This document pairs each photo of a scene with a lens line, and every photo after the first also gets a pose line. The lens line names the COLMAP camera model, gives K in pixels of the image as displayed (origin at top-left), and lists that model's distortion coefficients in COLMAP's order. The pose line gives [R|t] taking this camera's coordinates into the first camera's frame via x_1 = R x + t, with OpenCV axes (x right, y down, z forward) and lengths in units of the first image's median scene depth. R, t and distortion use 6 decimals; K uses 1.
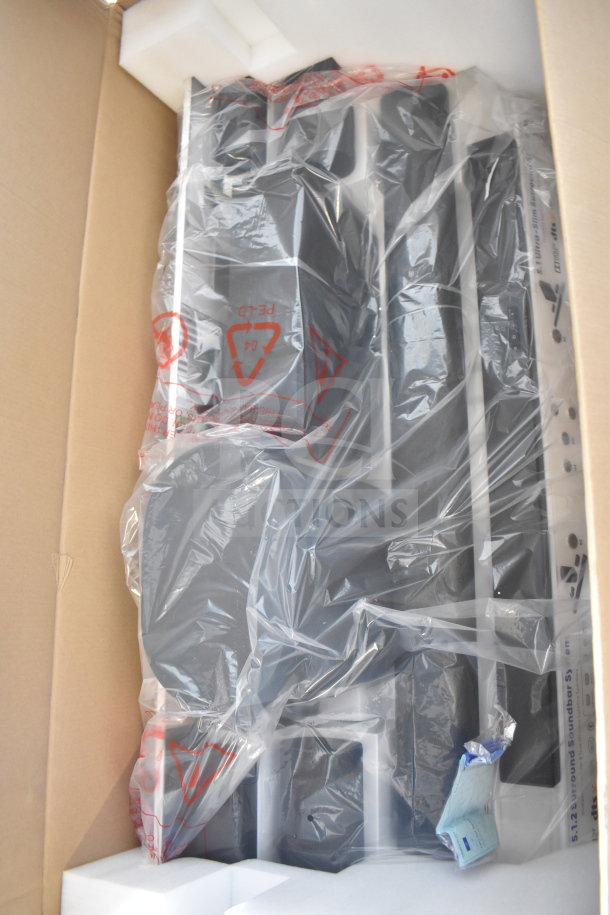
lens RADIAL K [[723.0, 0, 305.0], [0, 723.0, 457.5], [0, 0, 1]] dist [-0.099414, -0.001072]
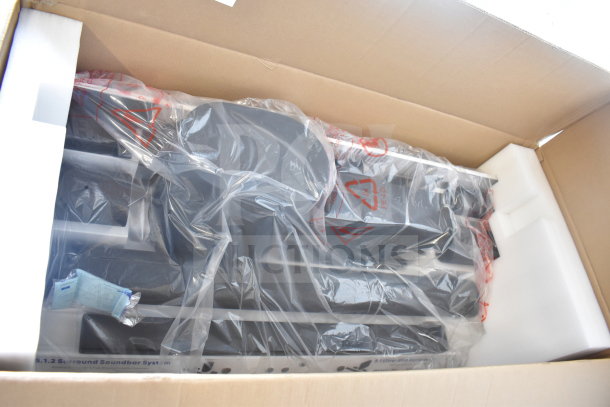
lens RADIAL K [[482.0, 0, 305.0], [0, 482.0, 203.5], [0, 0, 1]] dist [-0.099414, -0.001072]
pose [[-0.134708, 0.990351, -0.032535, 0.009631], [-0.957996, -0.138556, -0.251091, 0.269620], [-0.253176, -0.002655, 0.967417, -0.090128]]
